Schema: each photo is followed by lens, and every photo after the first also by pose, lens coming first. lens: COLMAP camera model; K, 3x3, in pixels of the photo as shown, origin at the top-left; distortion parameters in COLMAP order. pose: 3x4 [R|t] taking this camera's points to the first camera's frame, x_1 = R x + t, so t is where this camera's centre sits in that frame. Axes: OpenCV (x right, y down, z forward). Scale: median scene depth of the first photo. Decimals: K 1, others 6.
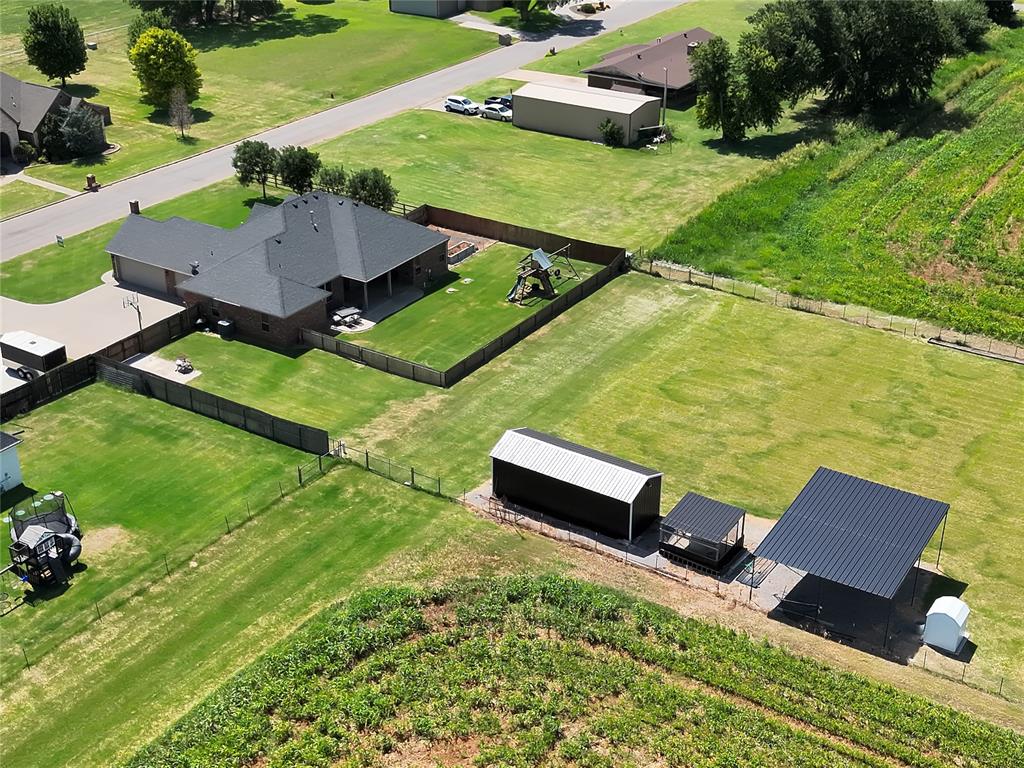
lens RADIAL K [[1322.5, 0, 512.0], [0, 1322.5, 384.0], [0, 0, 1]] dist [0.174029, -0.543459]
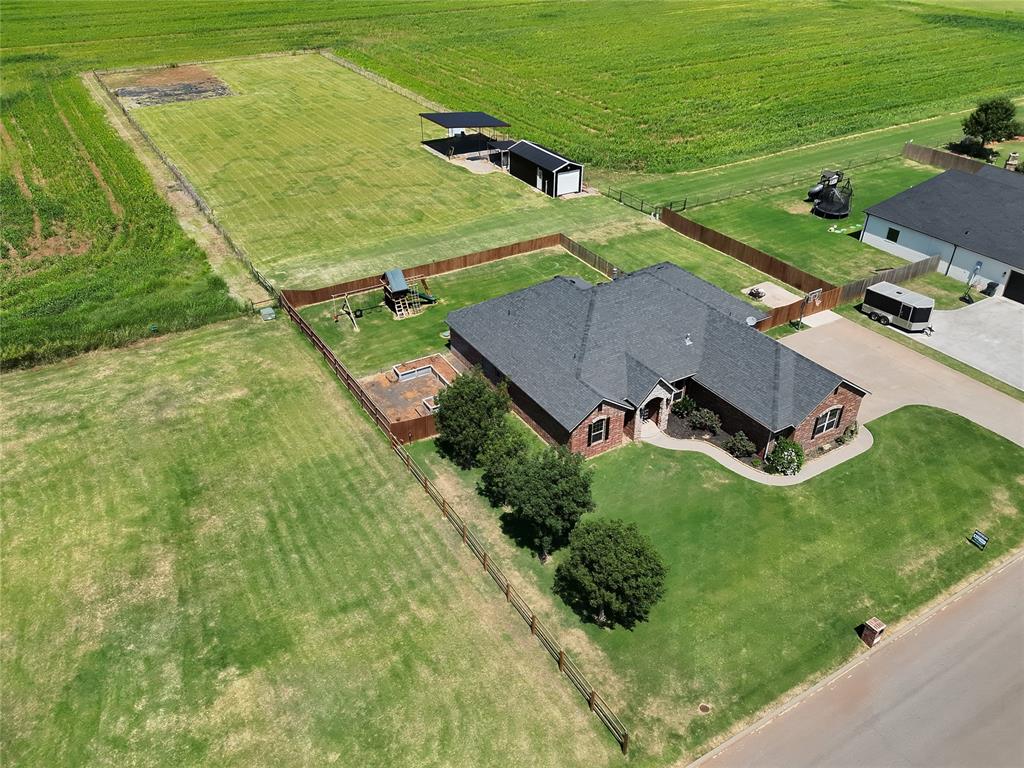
lens RADIAL K [[779.4, 0, 512.0], [0, 779.4, 384.0], [0, 0, 1]] dist [0.066847, -0.061959]
pose [[-0.898202, -0.243635, 0.365889, -0.302891], [0.196611, 0.521801, 0.830101, -0.539420], [-0.393163, 0.817536, -0.420781, 1.340928]]
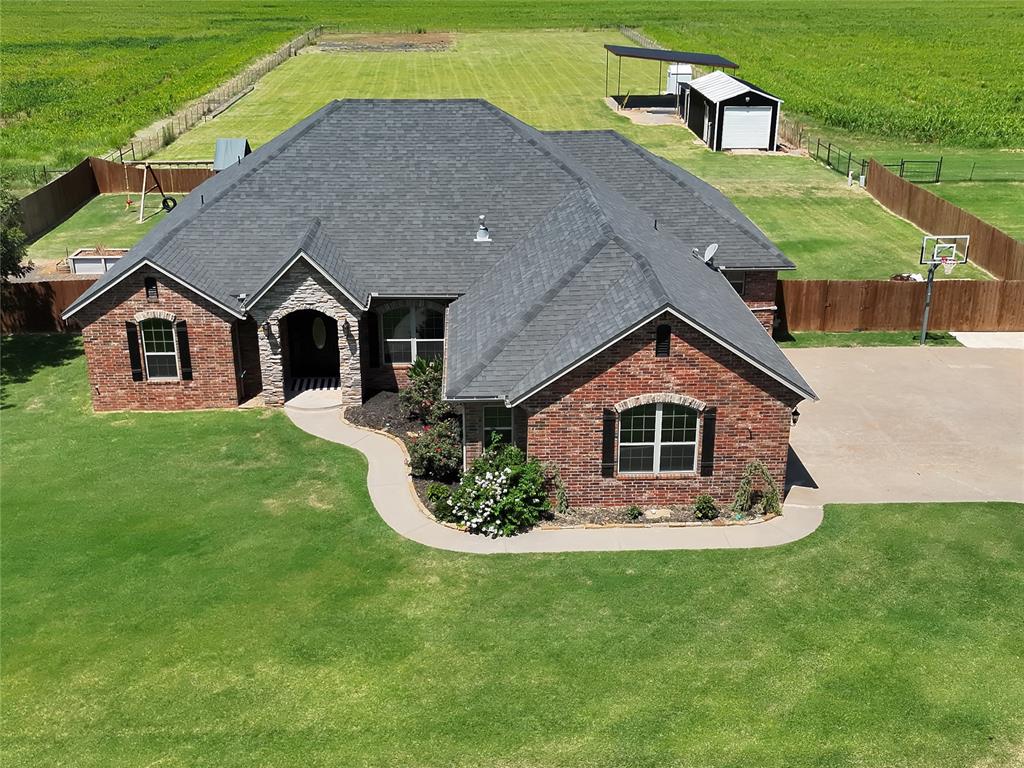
lens RADIAL K [[1132.8, 0, 512.0], [0, 1132.8, 384.0], [0, 0, 1]] dist [0.084348, -0.143466]
pose [[-0.568939, -0.304205, 0.764047, -0.469468], [0.373839, 0.731856, 0.569764, -0.267910], [-0.732498, 0.609791, -0.302657, 1.181705]]
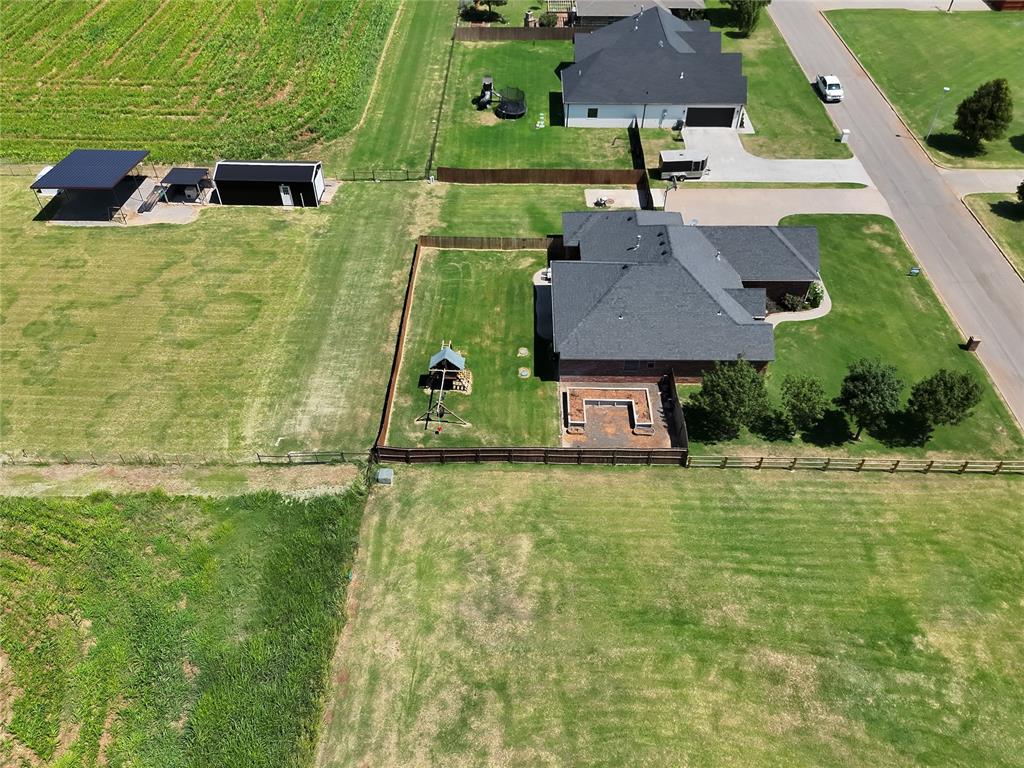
lens RADIAL K [[779.4, 0, 512.0], [0, 779.4, 384.0], [0, 0, 1]] dist [0.066847, -0.061959]
pose [[-0.850746, 0.359392, -0.383496, 0.200510], [-0.244448, 0.375370, 0.894059, -0.607179], [0.465271, 0.854362, -0.231492, 1.224057]]
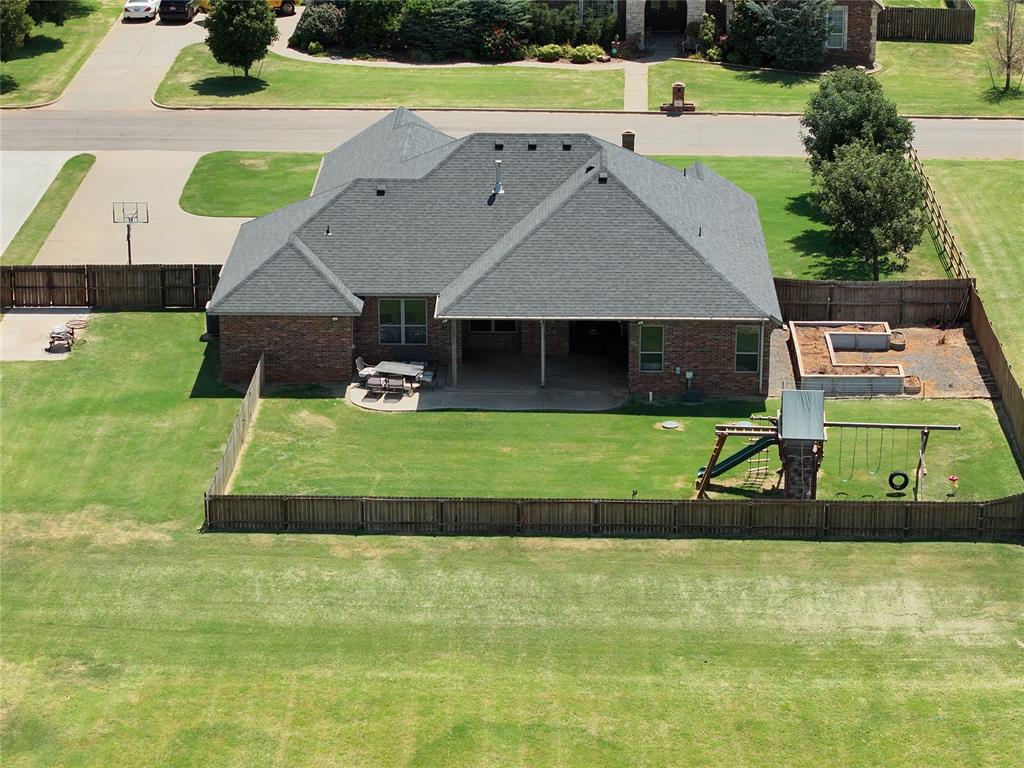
lens RADIAL K [[2722.1, 0, 512.0], [0, 2722.1, 384.0], [0, 0, 1]] dist [-0.130226, -0.395164]
pose [[0.515107, 0.289897, -0.806613, 0.655241], [-0.388451, 0.917831, 0.081802, -0.142185], [0.764049, 0.271193, 0.585392, 0.487778]]
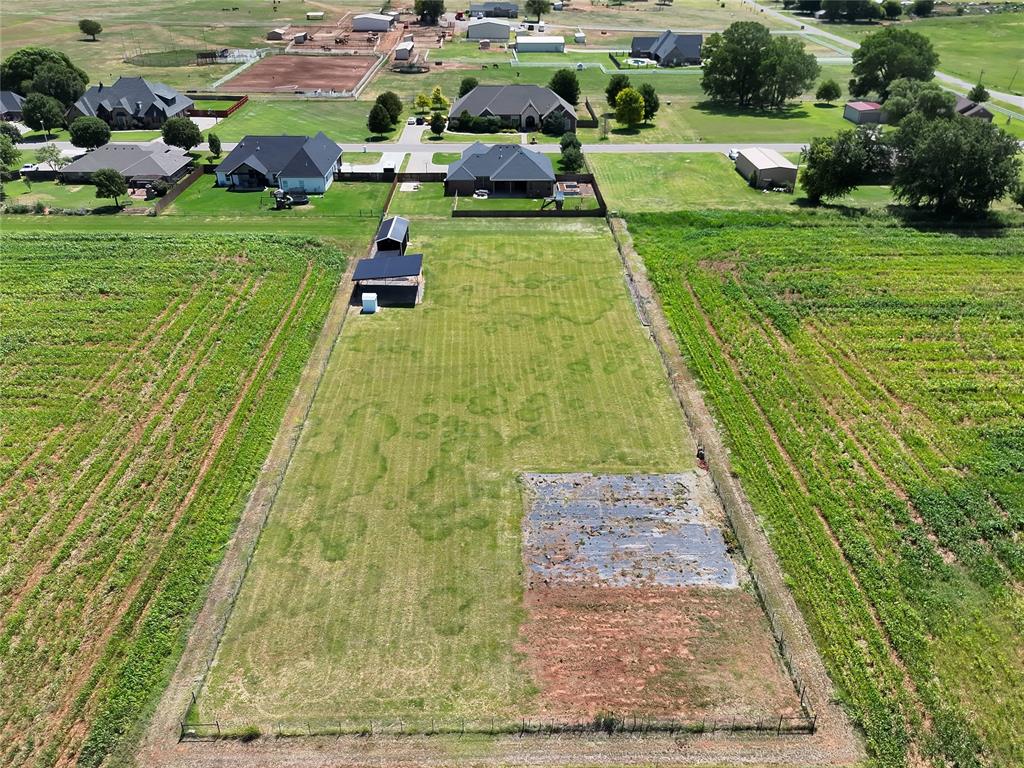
lens RADIAL K [[779.4, 0, 512.0], [0, 779.4, 384.0], [0, 0, 1]] dist [0.066847, -0.061959]
pose [[0.554495, 0.417122, -0.720100, 1.076685], [-0.380655, 0.896611, 0.226252, -0.081804], [0.740025, 0.148654, 0.655946, 0.163545]]
